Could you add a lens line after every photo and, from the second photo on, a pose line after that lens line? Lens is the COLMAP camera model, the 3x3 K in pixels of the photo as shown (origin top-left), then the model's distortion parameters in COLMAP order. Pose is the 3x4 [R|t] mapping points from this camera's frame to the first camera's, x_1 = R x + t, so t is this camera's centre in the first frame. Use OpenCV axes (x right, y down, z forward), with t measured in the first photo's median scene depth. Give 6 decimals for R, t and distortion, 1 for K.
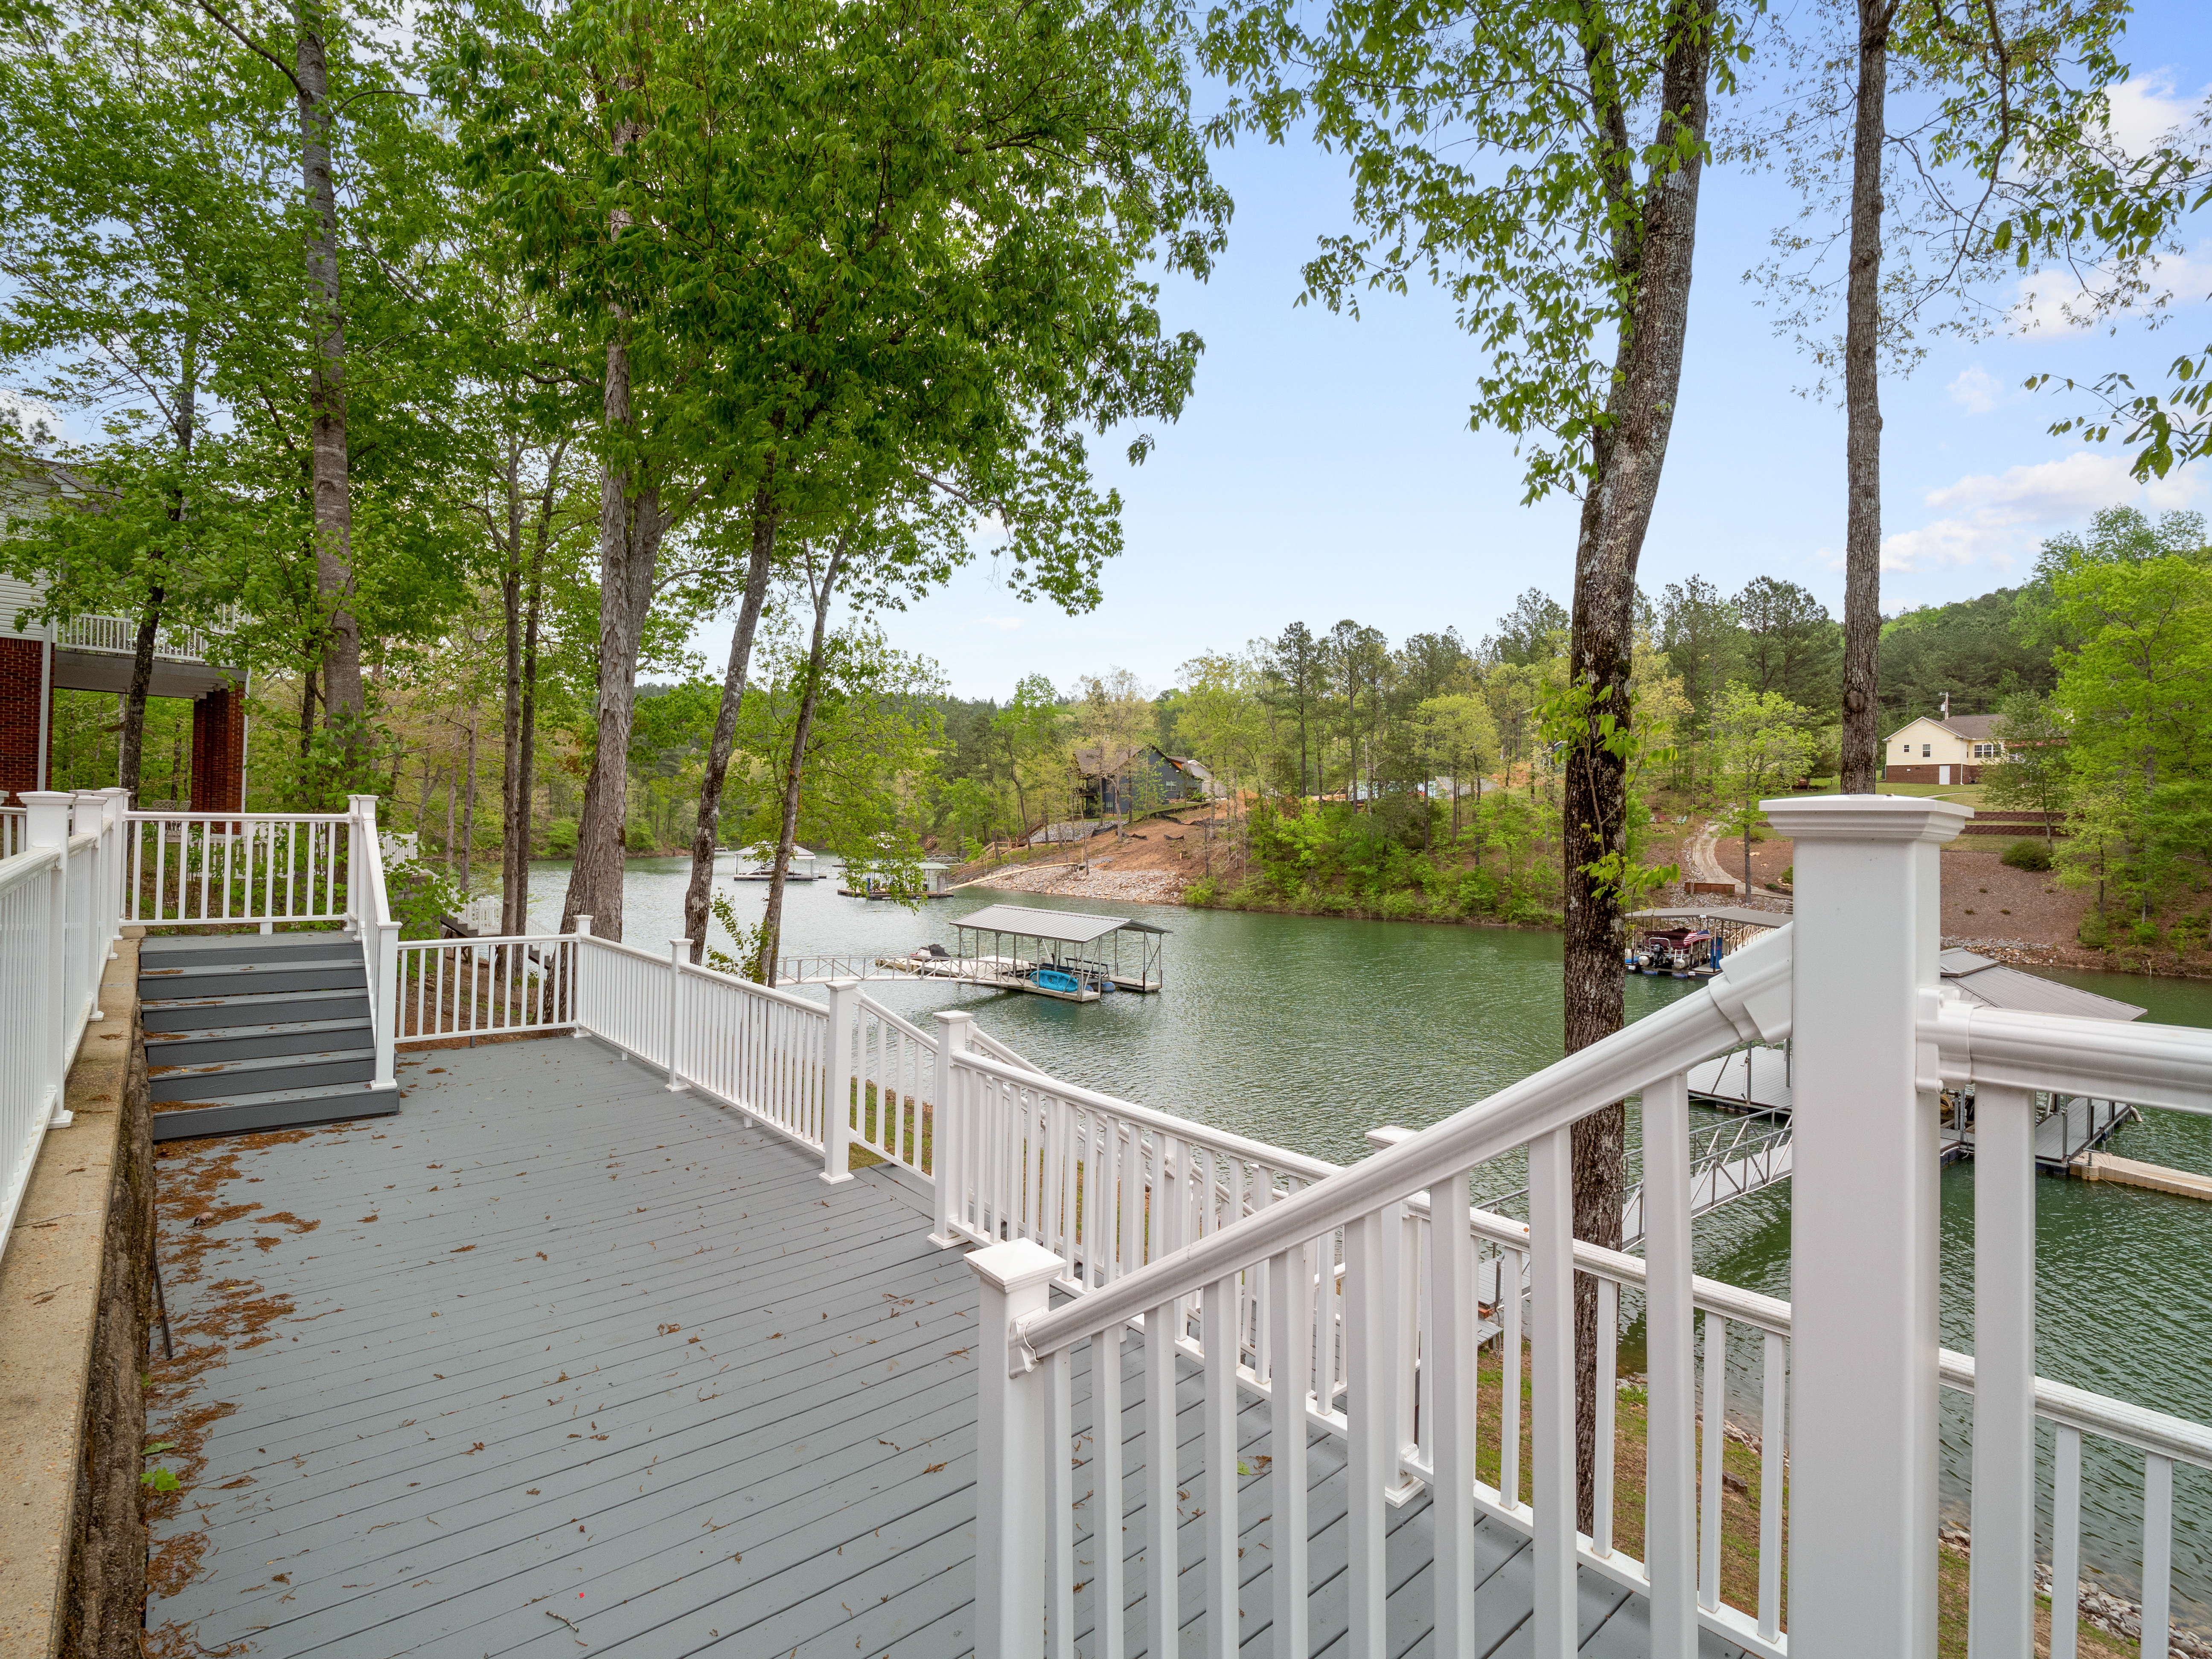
lens RADIAL K [[1072.2, 0, 1100.9], [0, 1072.2, 812.0], [0, 0, 1]] dist [-0.002197, -0.012370]
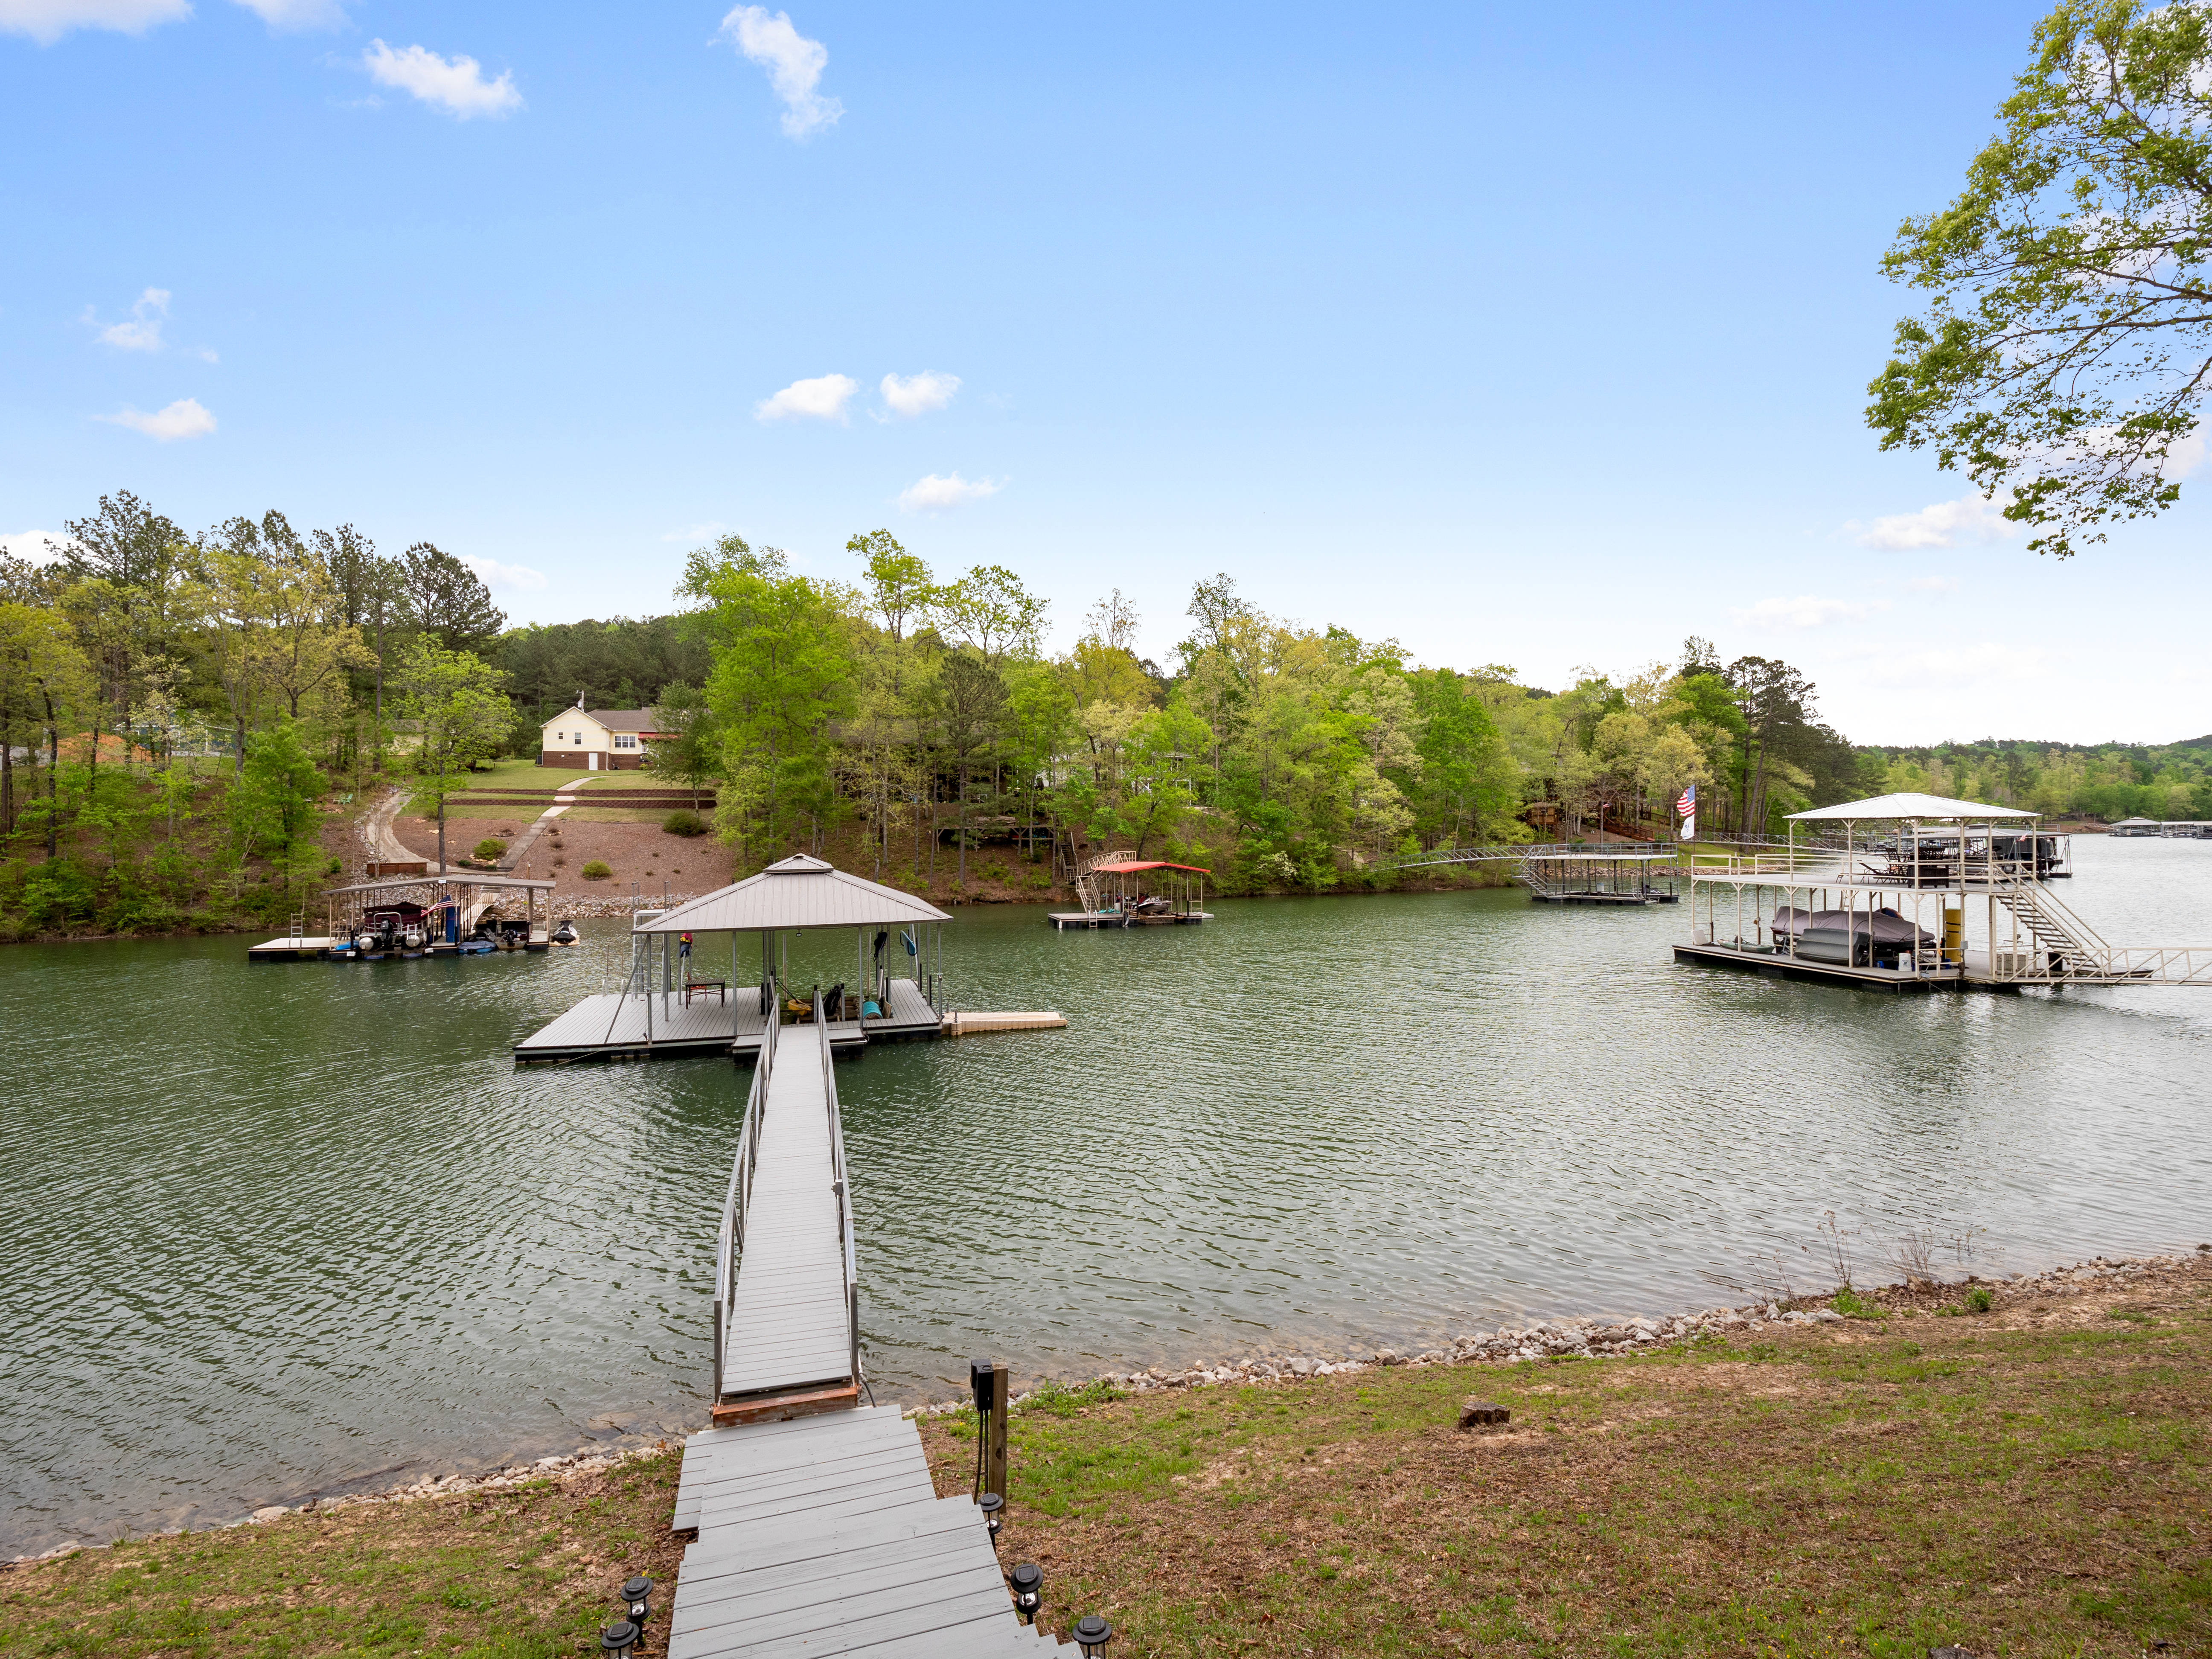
lens RADIAL K [[1069.4, 0, 1101.0], [0, 1069.4, 817.7], [0, 0, 1]] dist [-0.004745, -0.012822]
pose [[0.393170, -0.007475, 0.919435, -0.006577], [0.013827, 0.999902, 0.002217, 0.030065], [-0.919362, 0.011842, 0.393235, 0.105545]]
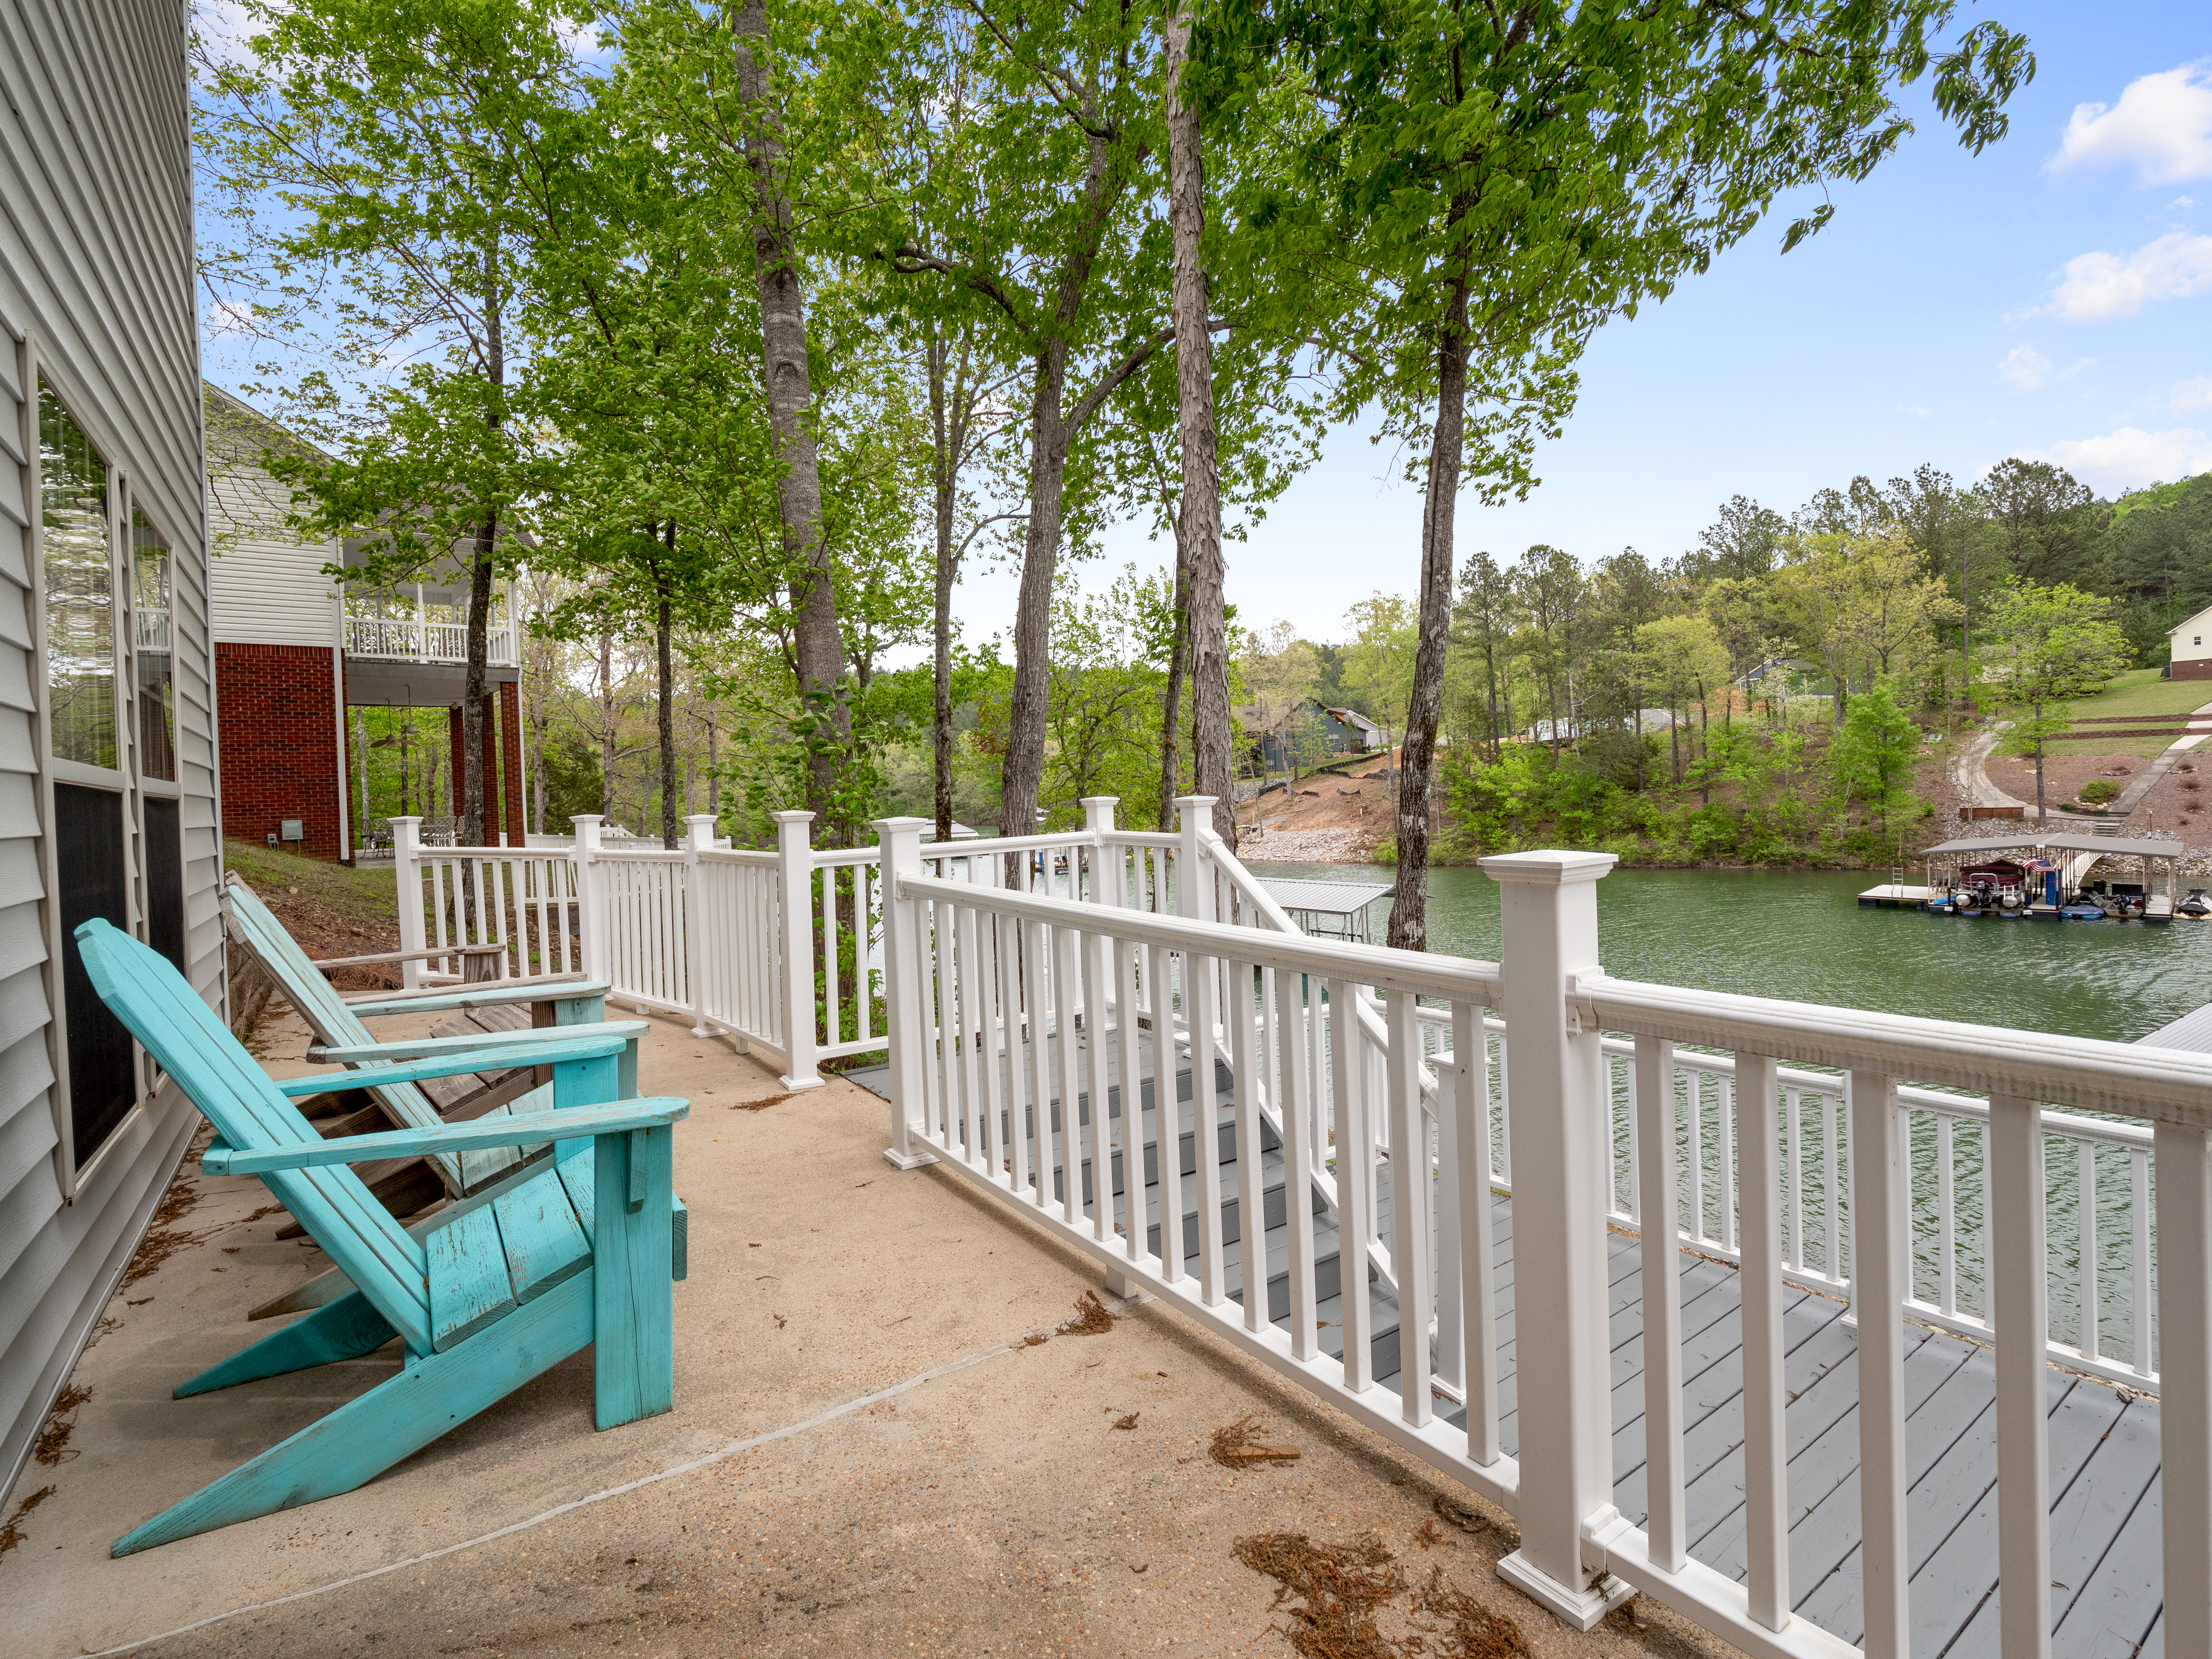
lens RADIAL K [[1078.8, 0, 1090.8], [0, 1078.8, 804.2], [0, 0, 1]] dist [-0.035509, 0.008628]
pose [[0.990570, -0.059469, -0.123425, -0.052078], [0.062674, 0.997786, 0.022247, -0.001911], [0.121829, -0.029772, 0.992105, 0.036552]]
